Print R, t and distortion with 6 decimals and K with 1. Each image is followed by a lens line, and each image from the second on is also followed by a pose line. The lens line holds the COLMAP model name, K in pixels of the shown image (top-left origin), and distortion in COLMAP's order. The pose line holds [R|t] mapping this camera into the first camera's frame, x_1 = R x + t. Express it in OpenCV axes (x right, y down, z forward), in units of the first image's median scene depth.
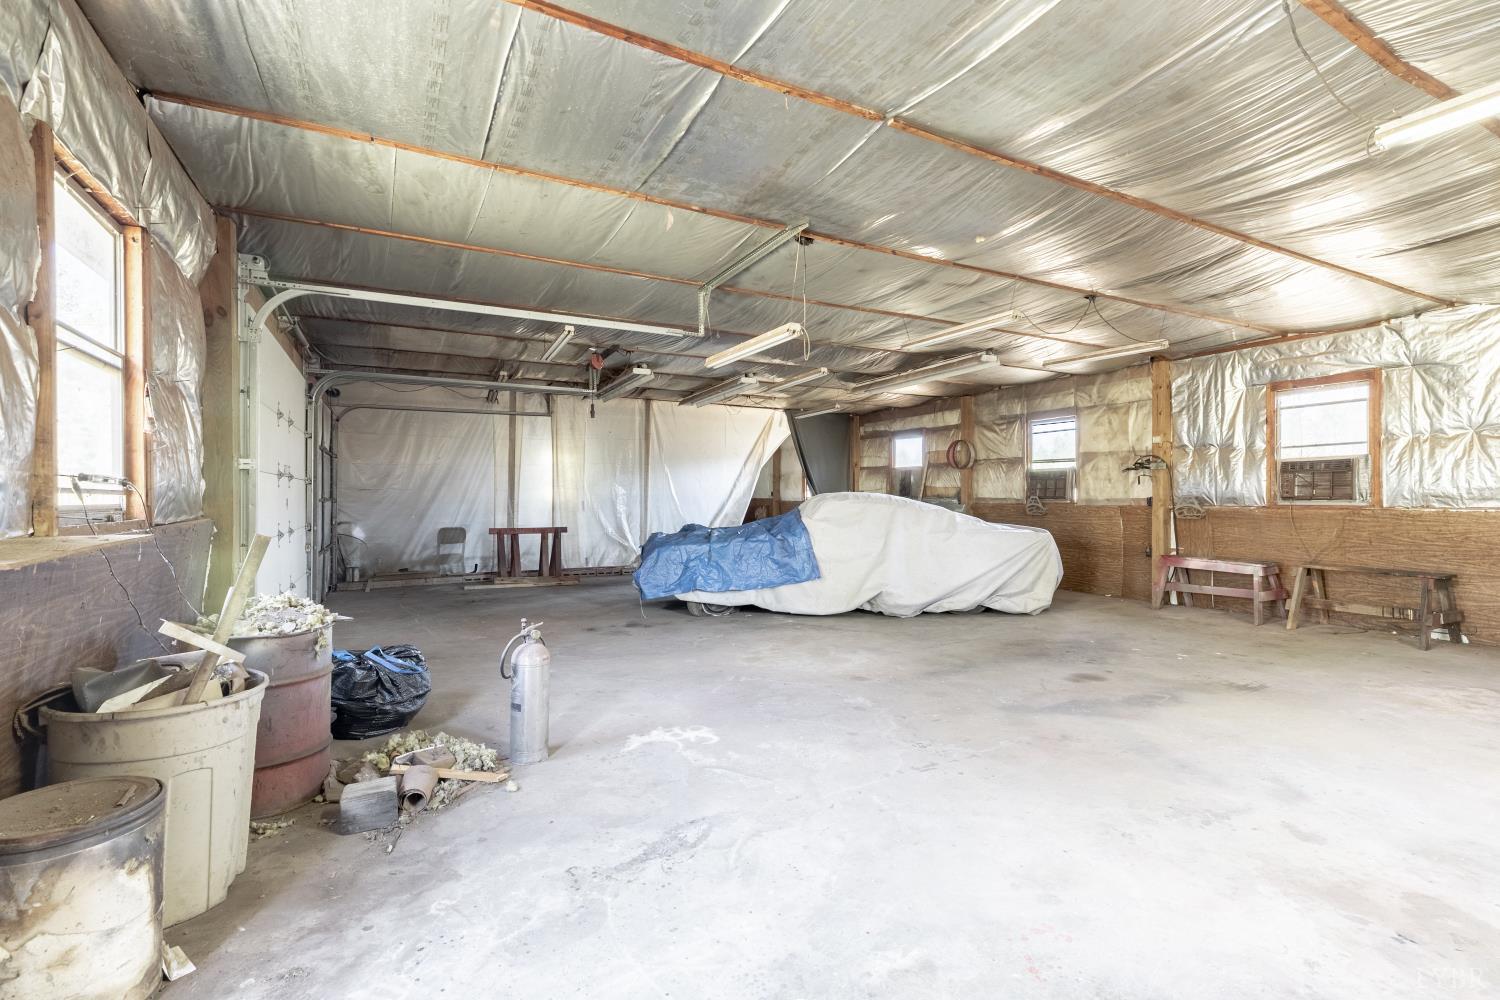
lens RADIAL K [[671.6, 0, 750.6], [0, 671.6, 498.8], [0, 0, 1]] dist [0.006811, -0.000981]
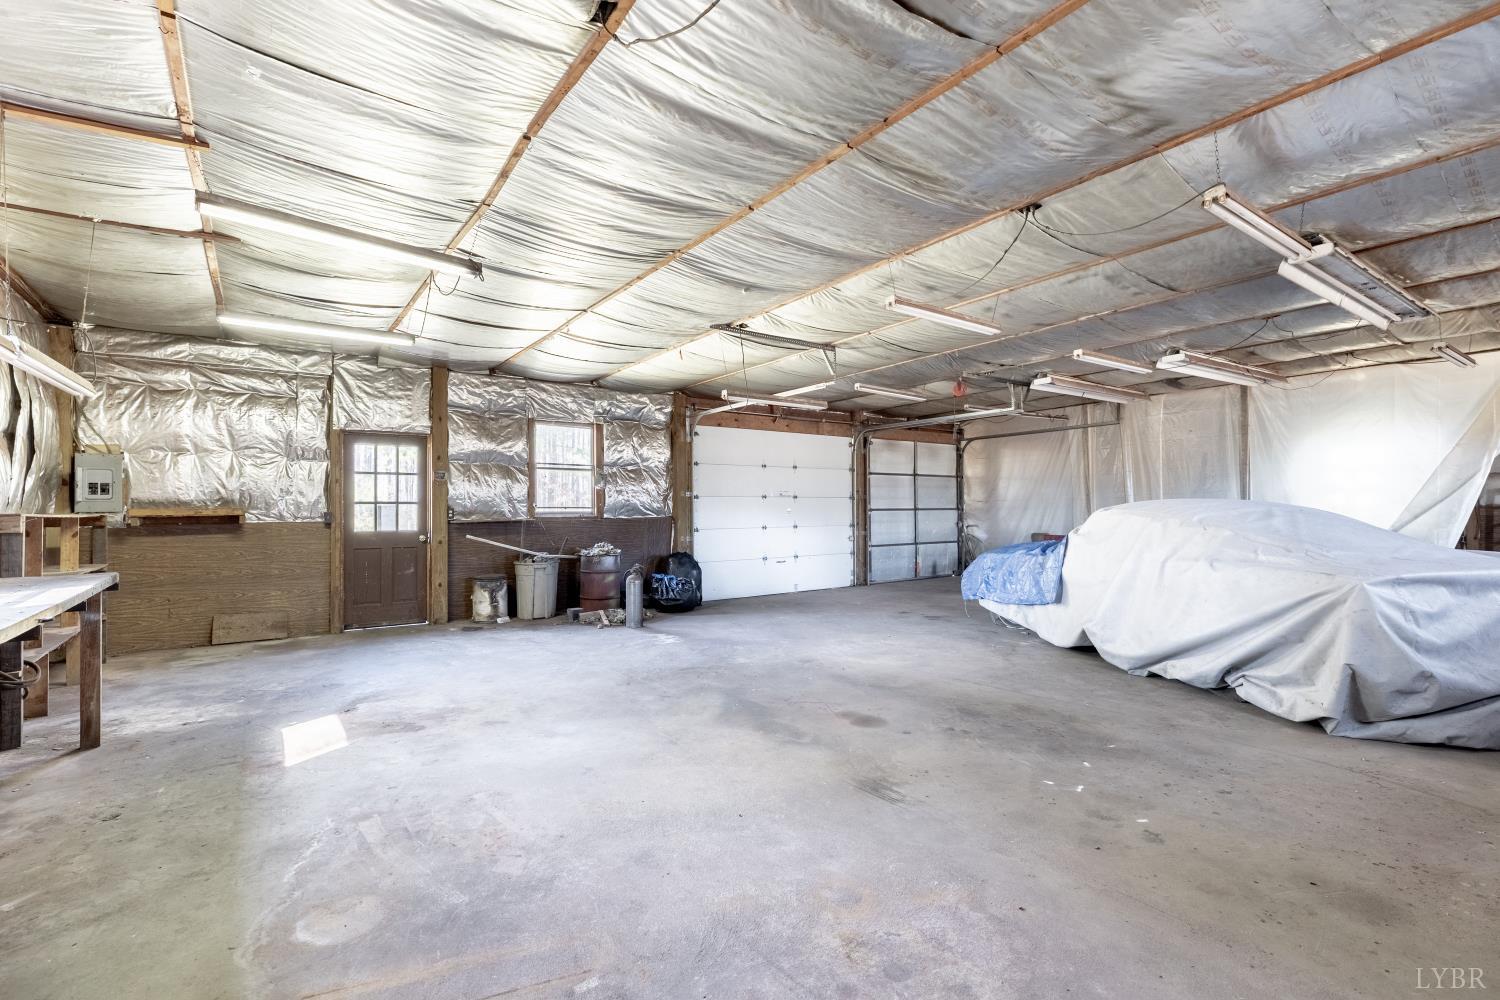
lens RADIAL K [[671.6, 0, 745.9], [0, 671.6, 502.1], [0, 0, 1]] dist [0.006811, -0.000981]
pose [[0.123200, -0.011484, -0.992315, 1.566182], [0.002374, 0.999934, -0.011277, 0.002006], [0.992379, -0.000967, 0.123219, 0.890314]]
